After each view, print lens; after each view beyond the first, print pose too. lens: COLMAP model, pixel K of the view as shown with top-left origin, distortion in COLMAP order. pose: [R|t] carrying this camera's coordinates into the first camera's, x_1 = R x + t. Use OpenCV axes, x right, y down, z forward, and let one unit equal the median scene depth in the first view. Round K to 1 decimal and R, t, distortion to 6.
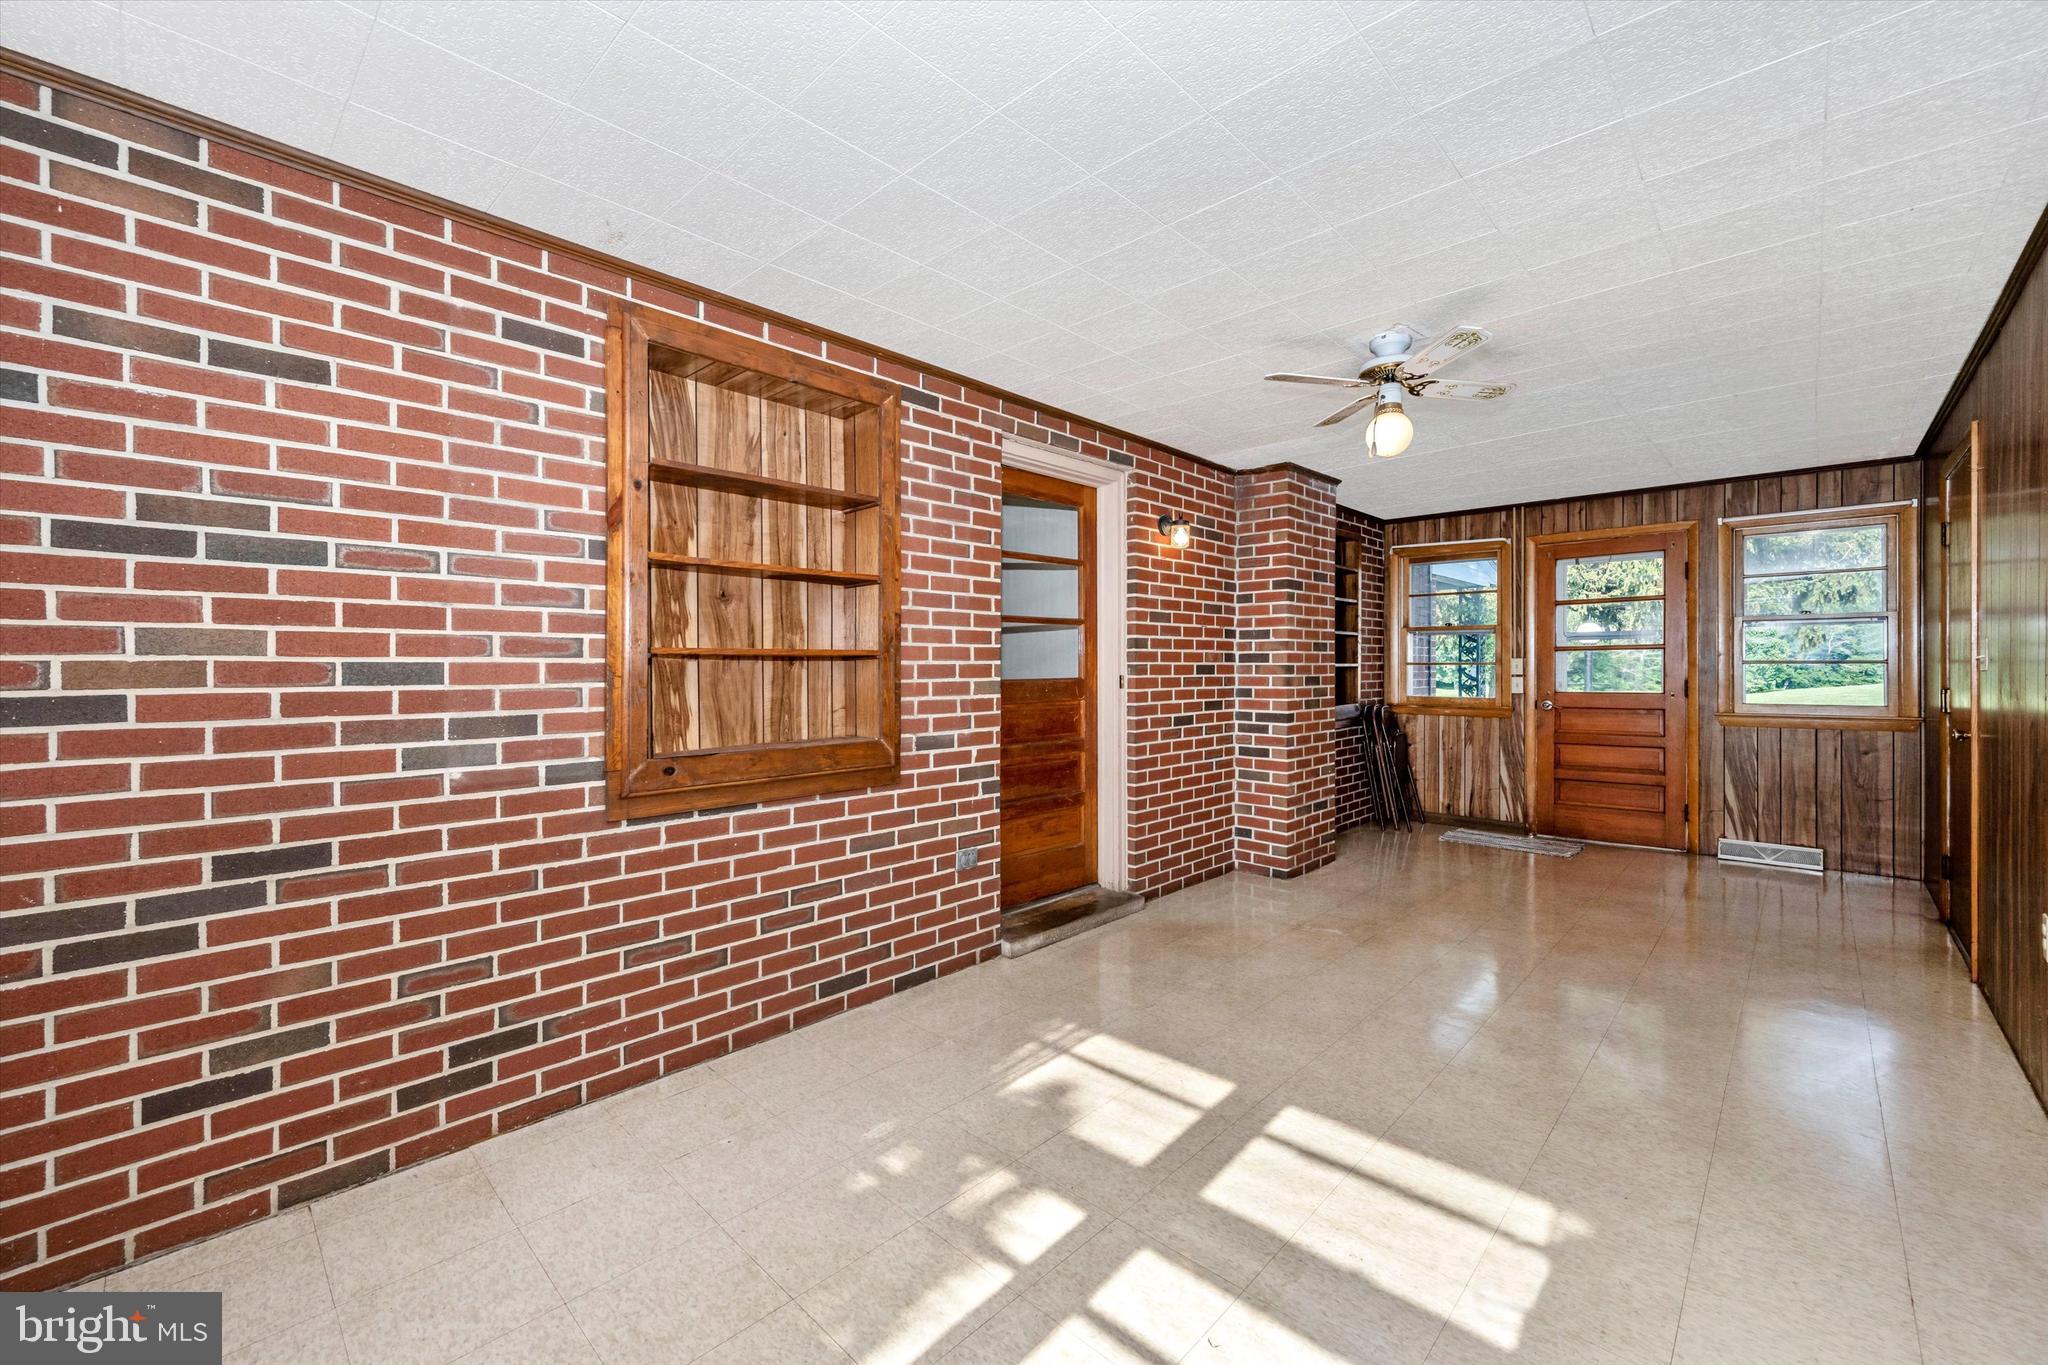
lens RADIAL K [[825.5, 0, 1000.4], [0, 825.5, 660.9], [0, 0, 1]] dist [-0.002154, -0.000245]
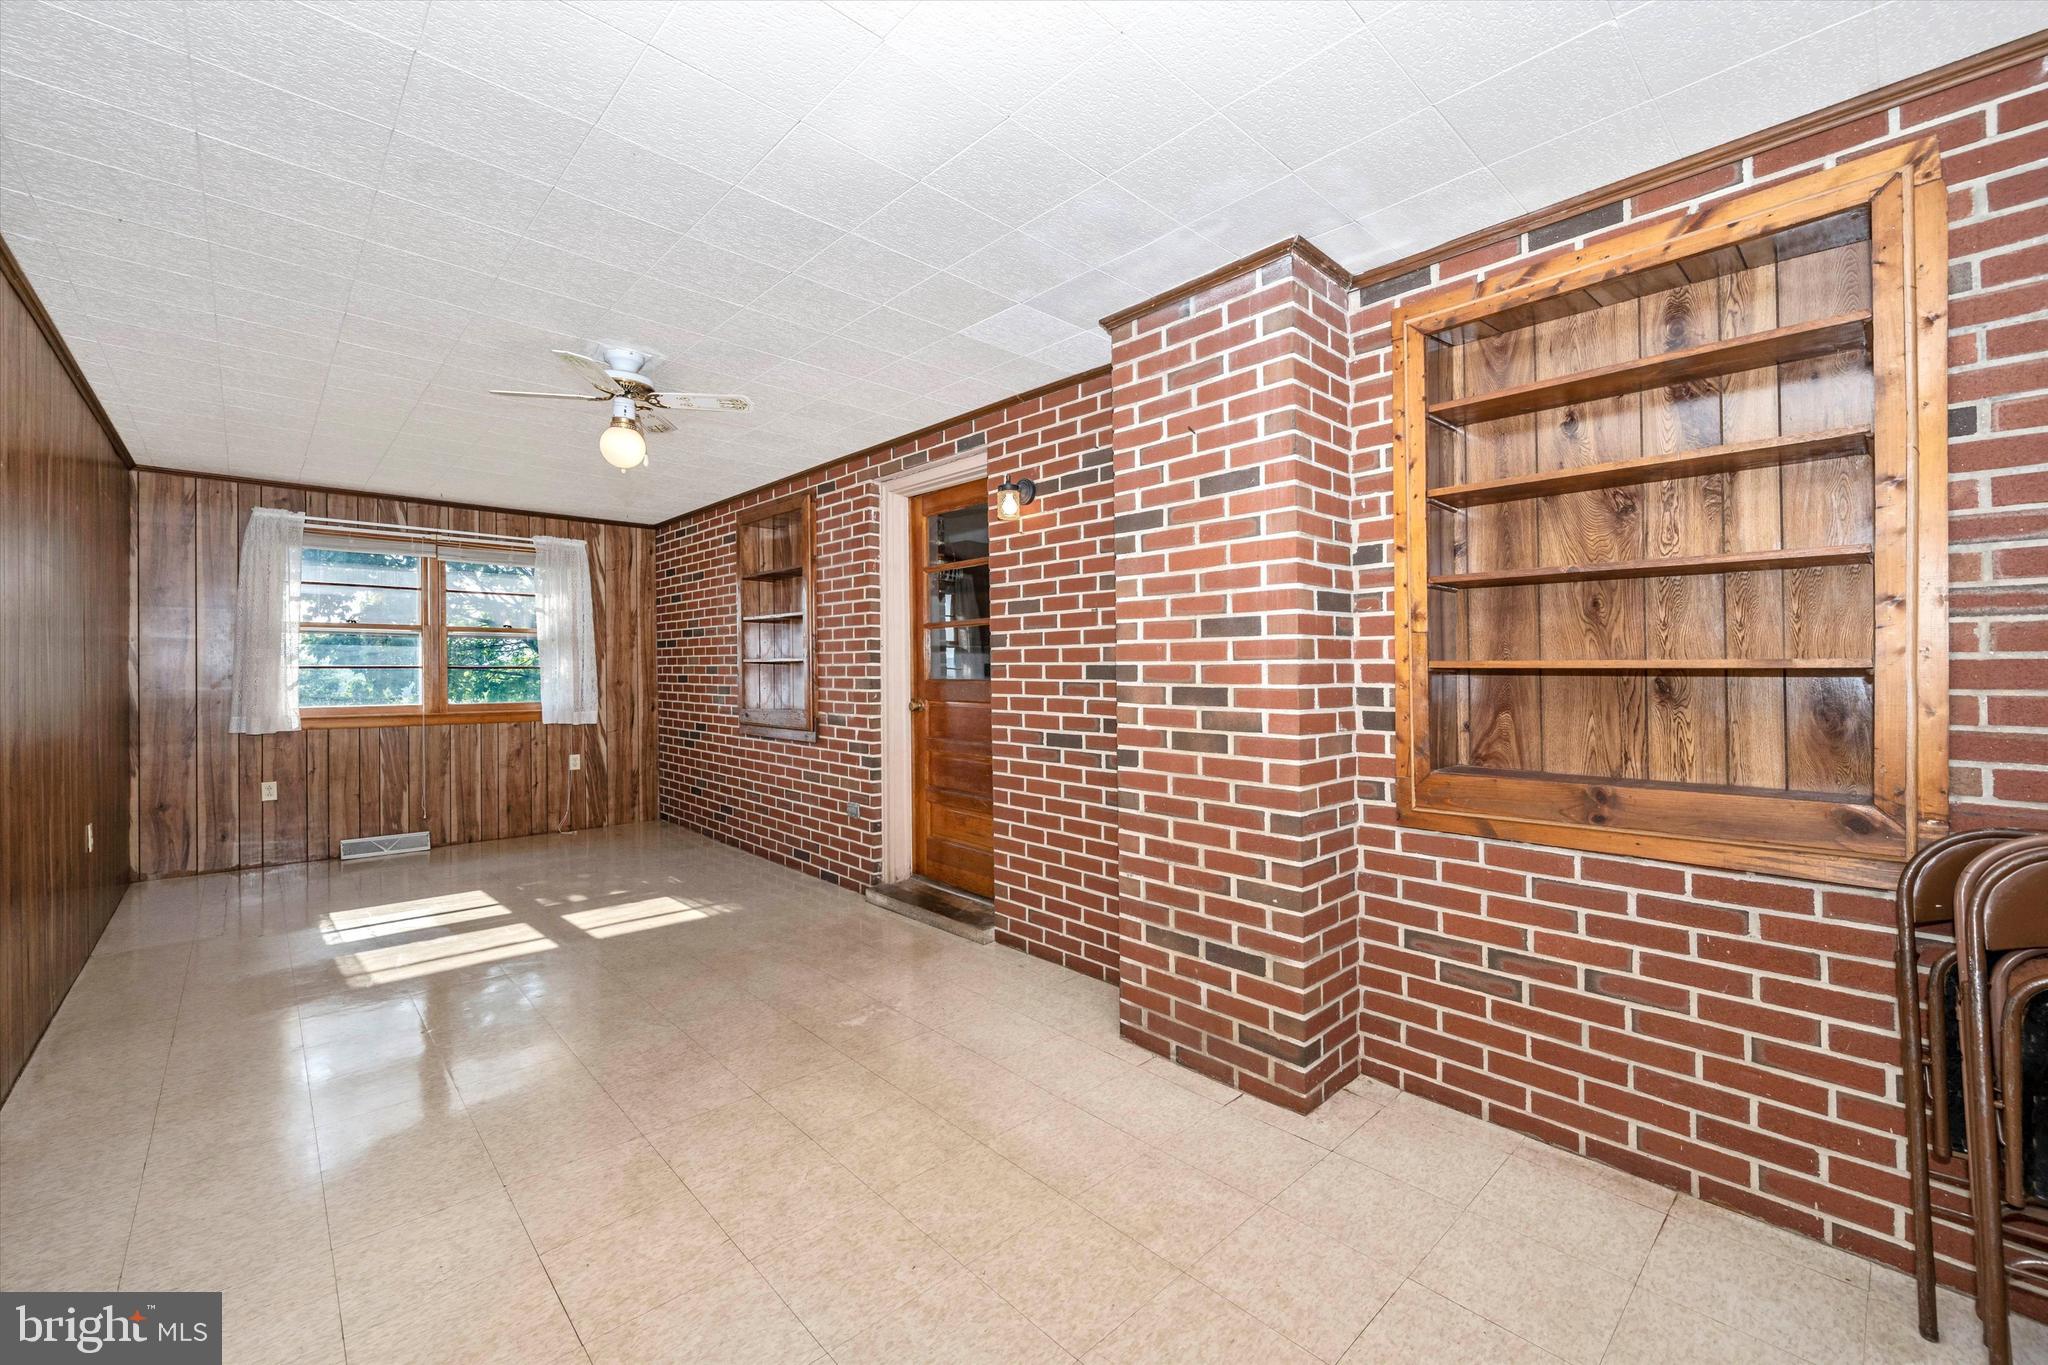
lens RADIAL K [[830.4, 0, 1021.0], [0, 830.4, 658.2], [0, 0, 1]] dist [0.021925, -0.000007]
pose [[-0.048229, -0.008447, -0.998801, 1.145970], [0.009773, 0.999912, -0.008928, 0.005266], [0.998788, -0.010192, -0.048142, 1.176284]]
